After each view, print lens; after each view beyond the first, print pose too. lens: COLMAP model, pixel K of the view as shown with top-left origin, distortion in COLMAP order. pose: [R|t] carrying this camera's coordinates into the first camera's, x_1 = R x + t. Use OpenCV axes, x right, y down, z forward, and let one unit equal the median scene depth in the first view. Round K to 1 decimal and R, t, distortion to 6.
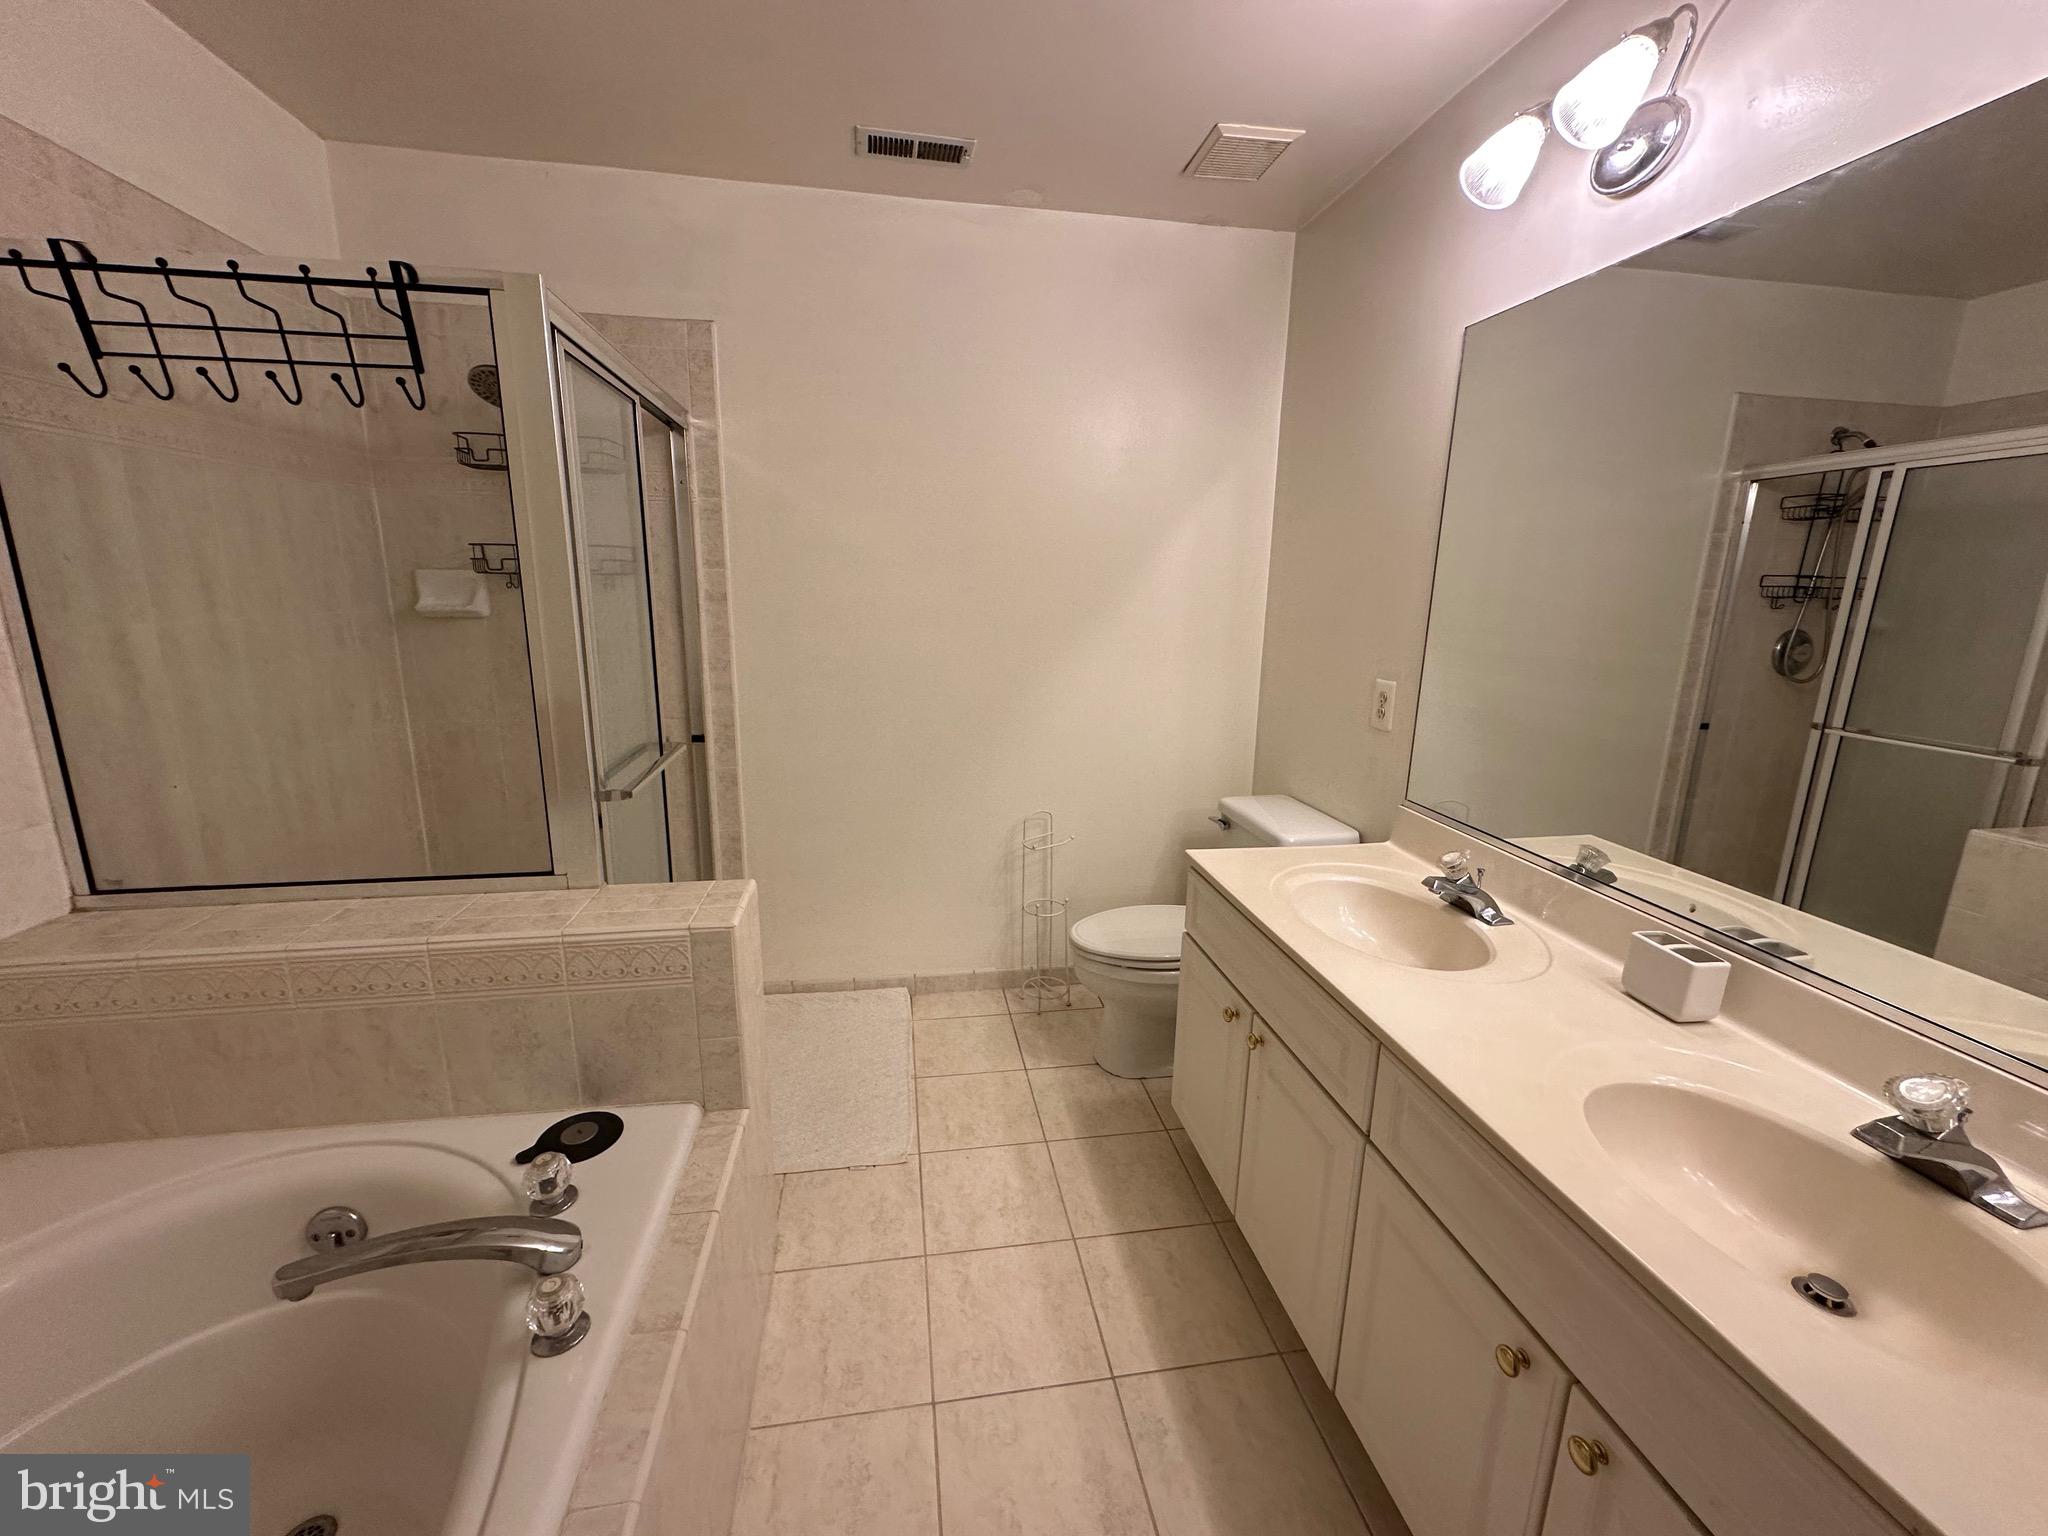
lens RADIAL K [[813.1, 0, 1021.7], [0, 813.1, 762.1], [0, 0, 1]] dist [-0.004322, 0.000578]
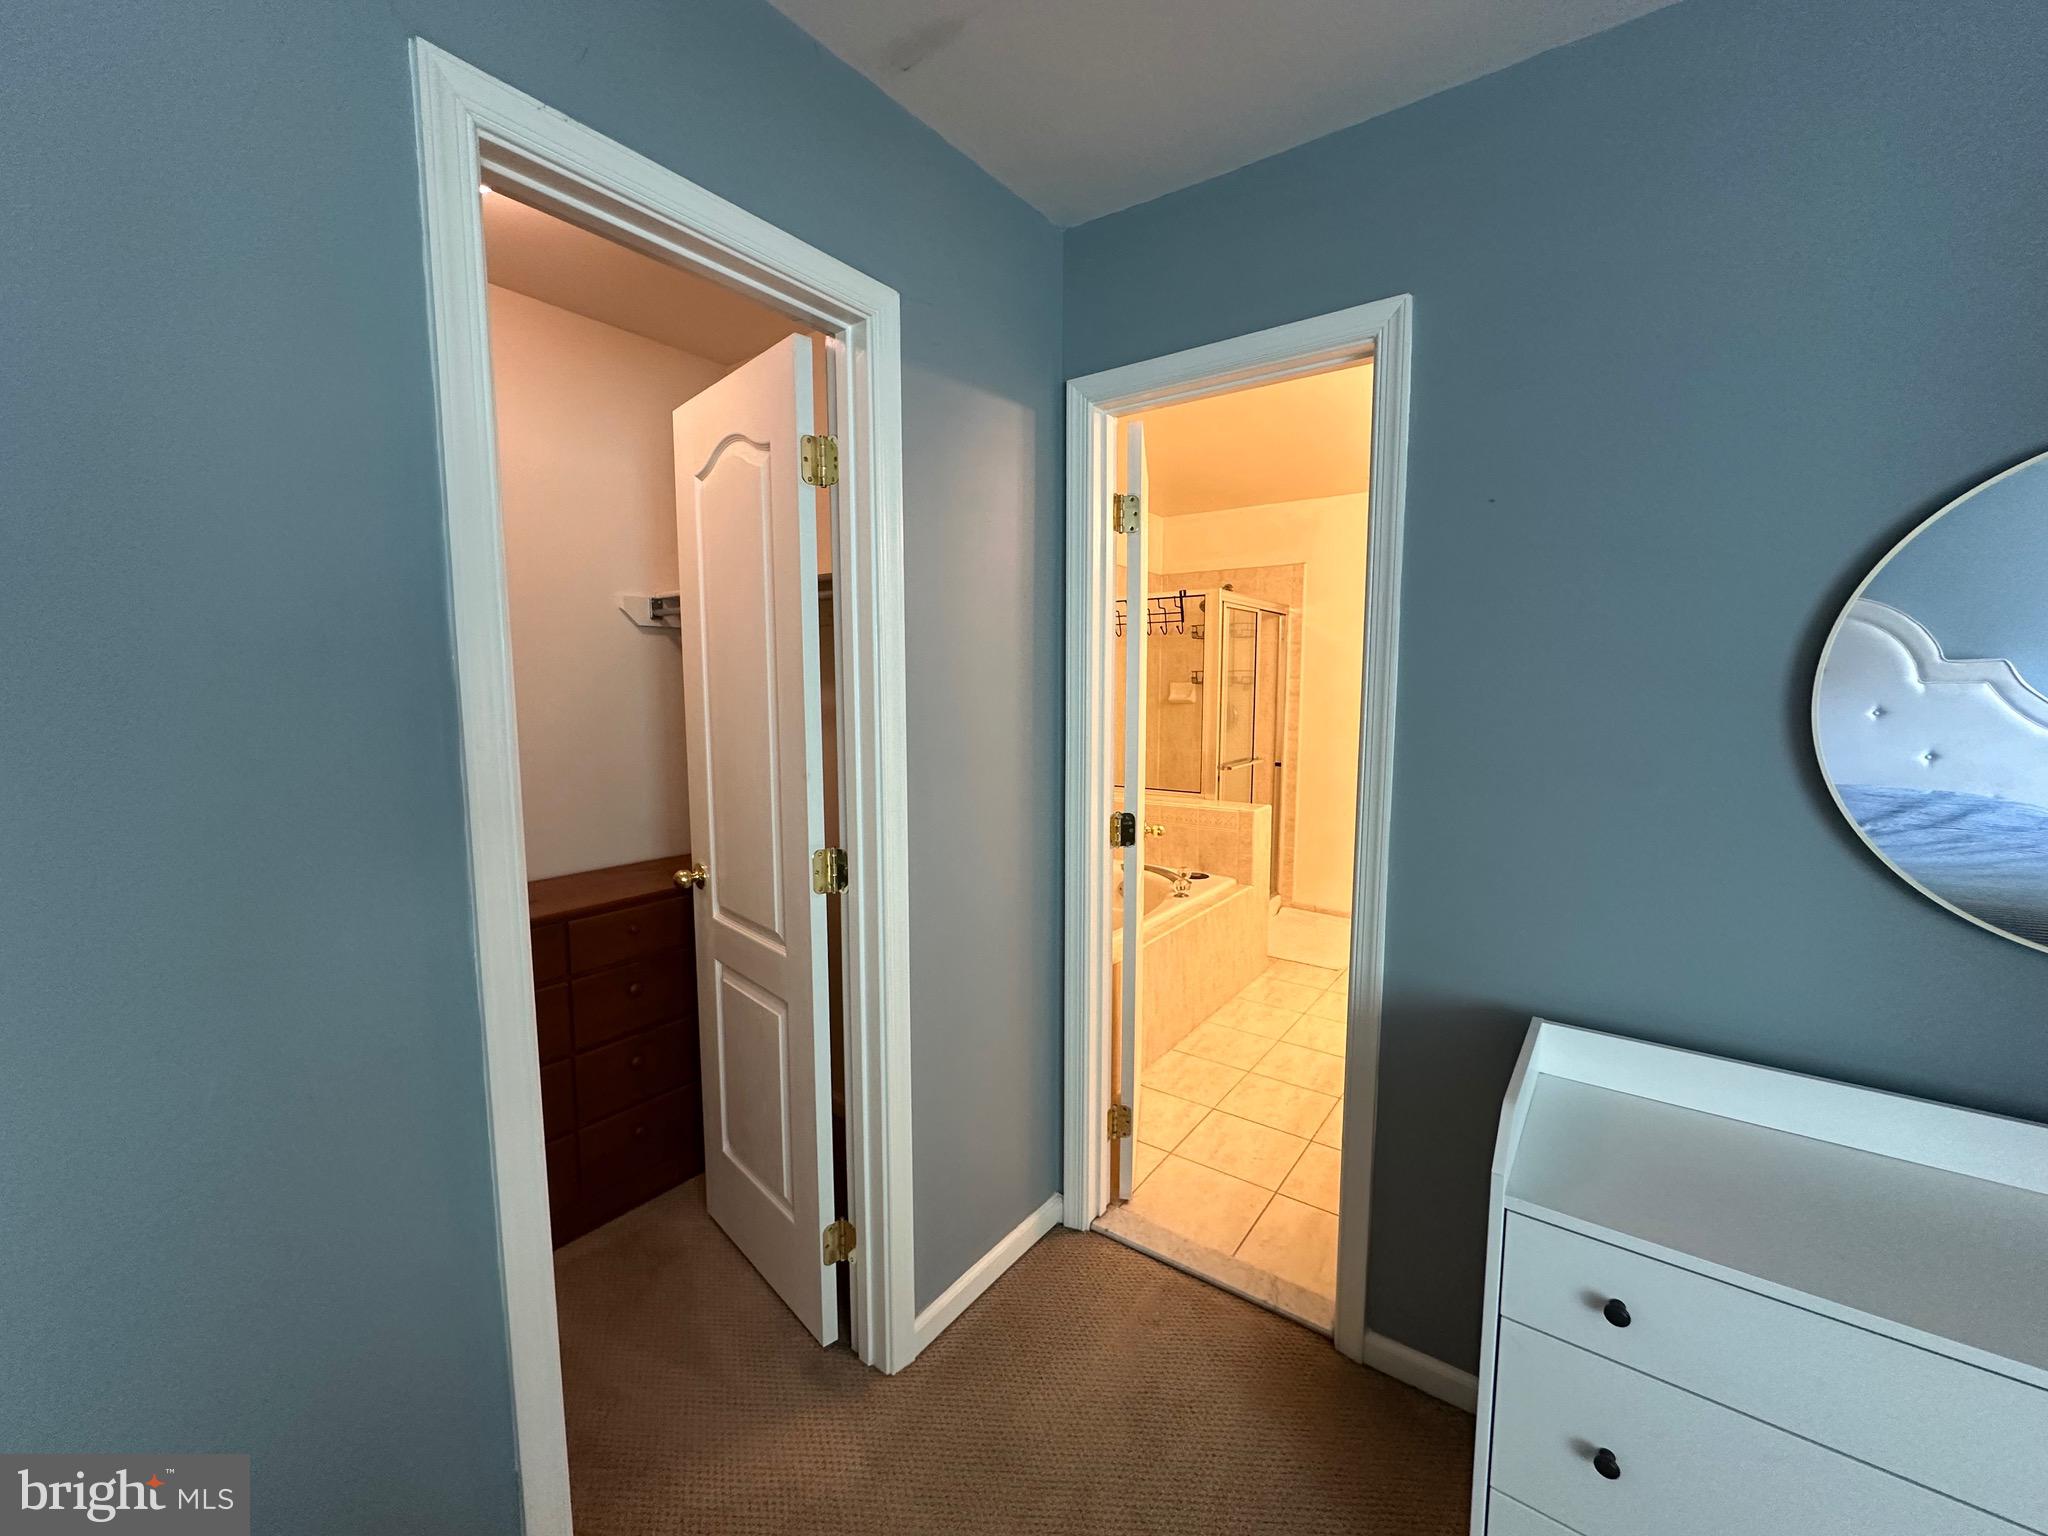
lens RADIAL K [[813.1, 0, 1016.5], [0, 813.1, 763.7], [0, 0, 1]] dist [-0.004322, 0.000578]
pose [[0.695009, 0.055204, -0.716878, 0.994503], [-0.142135, 0.987921, -0.061723, 0.314421], [0.704812, 0.144791, 0.694461, -1.415851]]
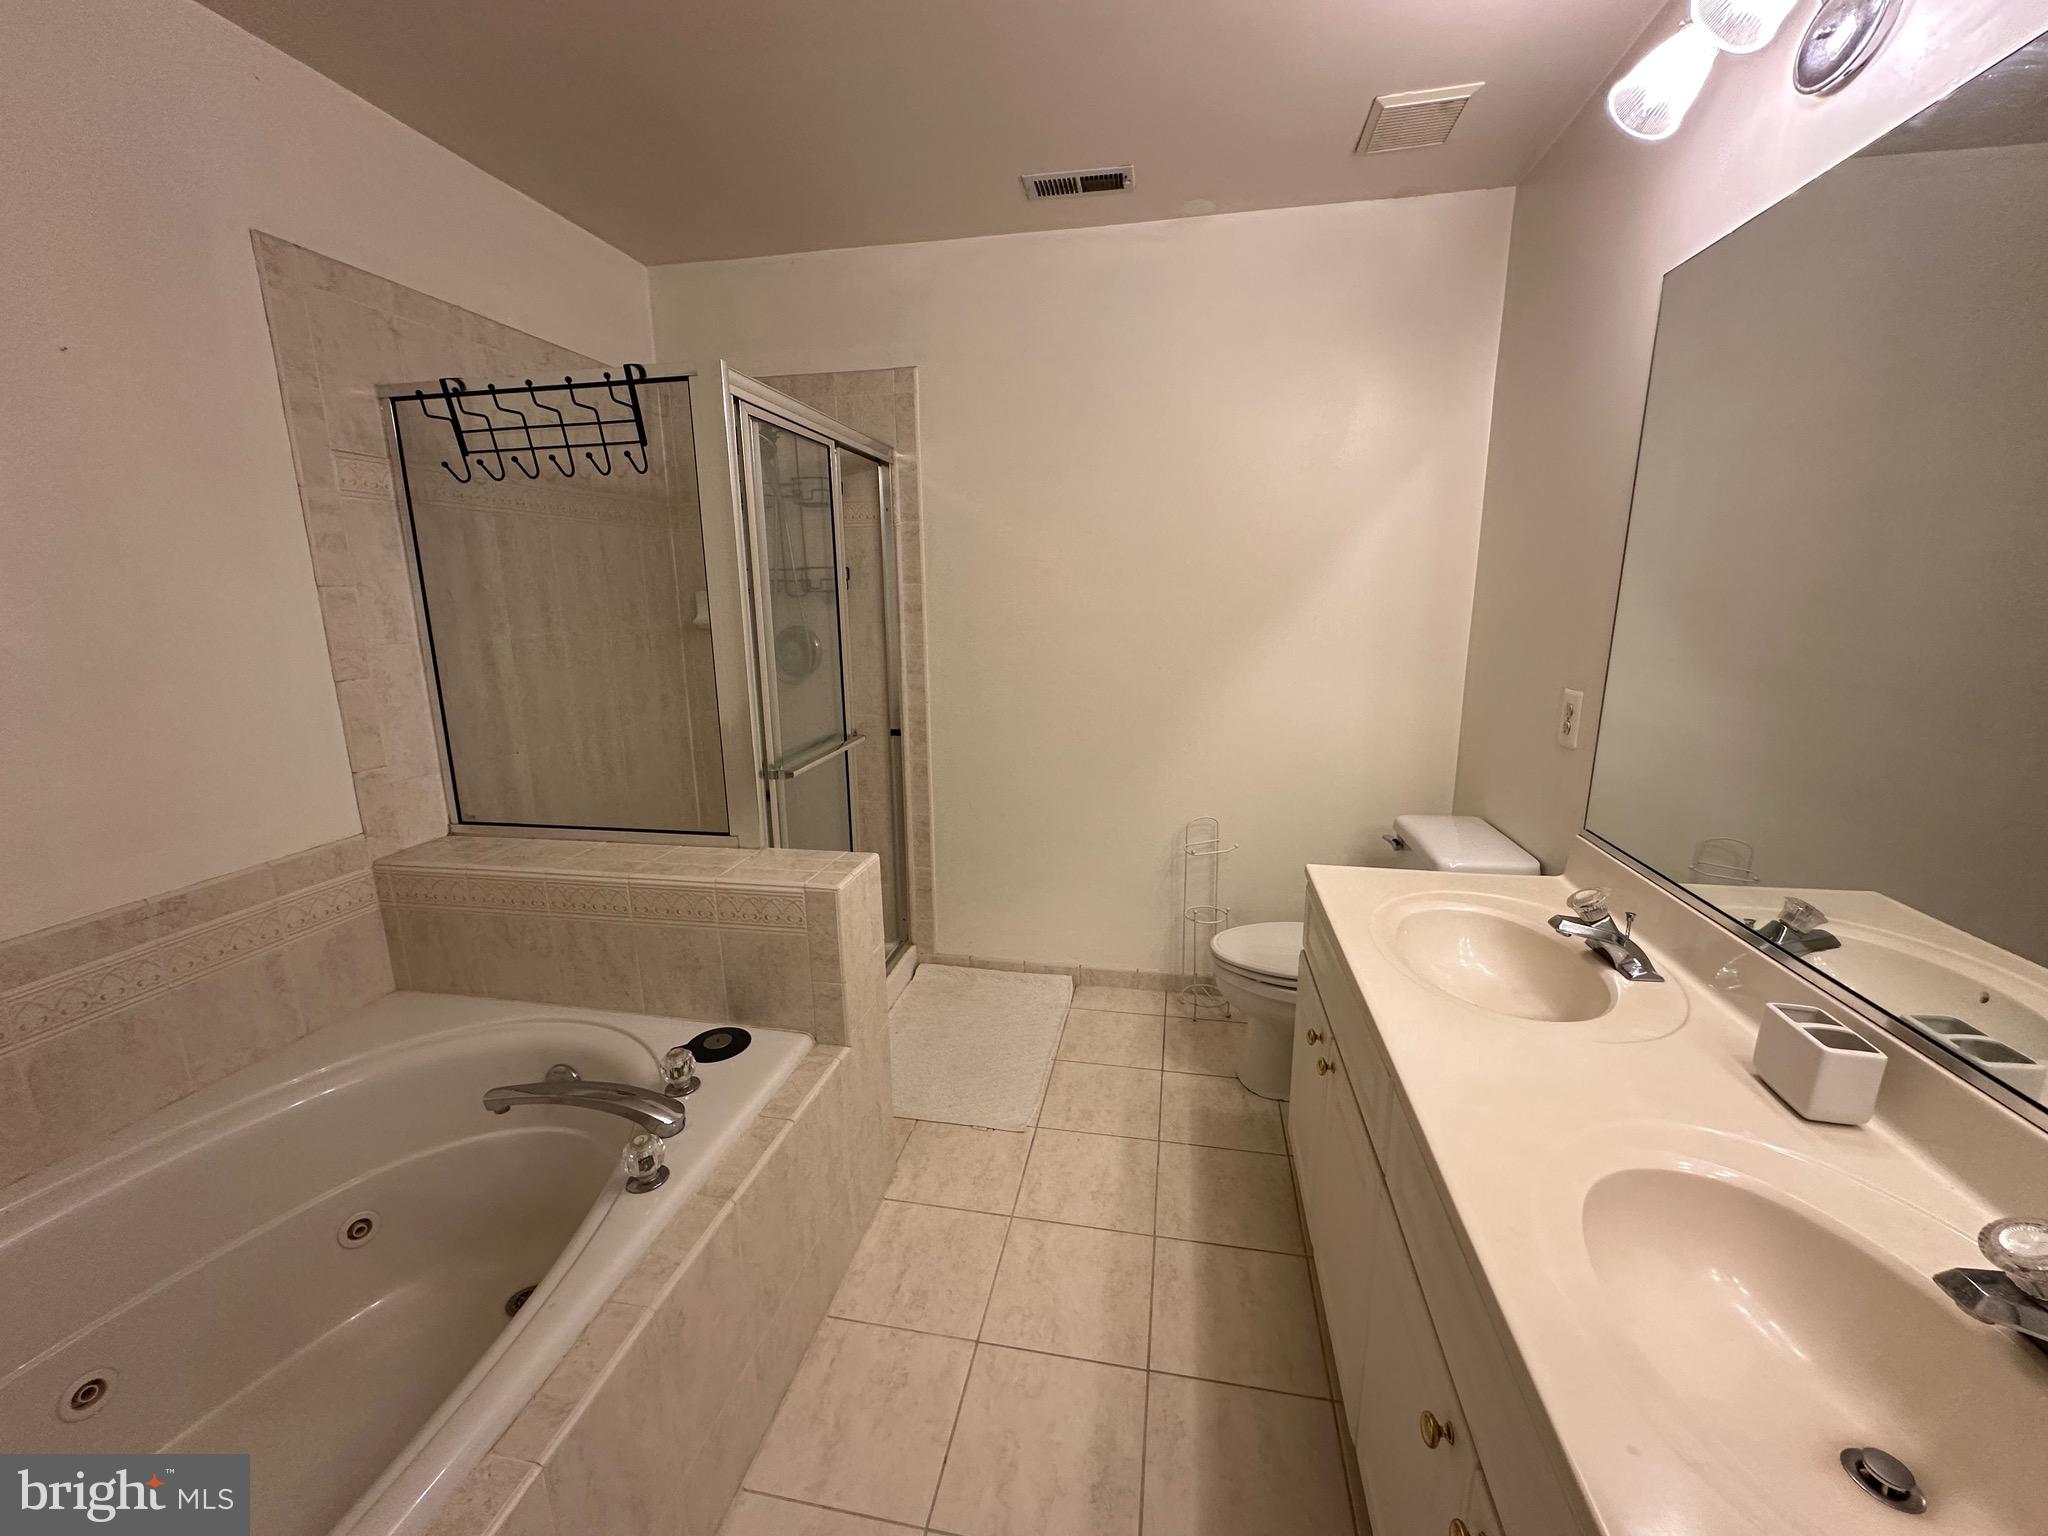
lens RADIAL K [[813.1, 0, 1024.4], [0, 813.1, 761.7], [0, 0, 1]] dist [-0.004322, 0.000578]
pose [[0.938245, 0.045211, -0.343005, 0.287491], [-0.047171, 0.998883, 0.002631, 0.001056], [0.342741, 0.013712, 0.939330, -0.019302]]
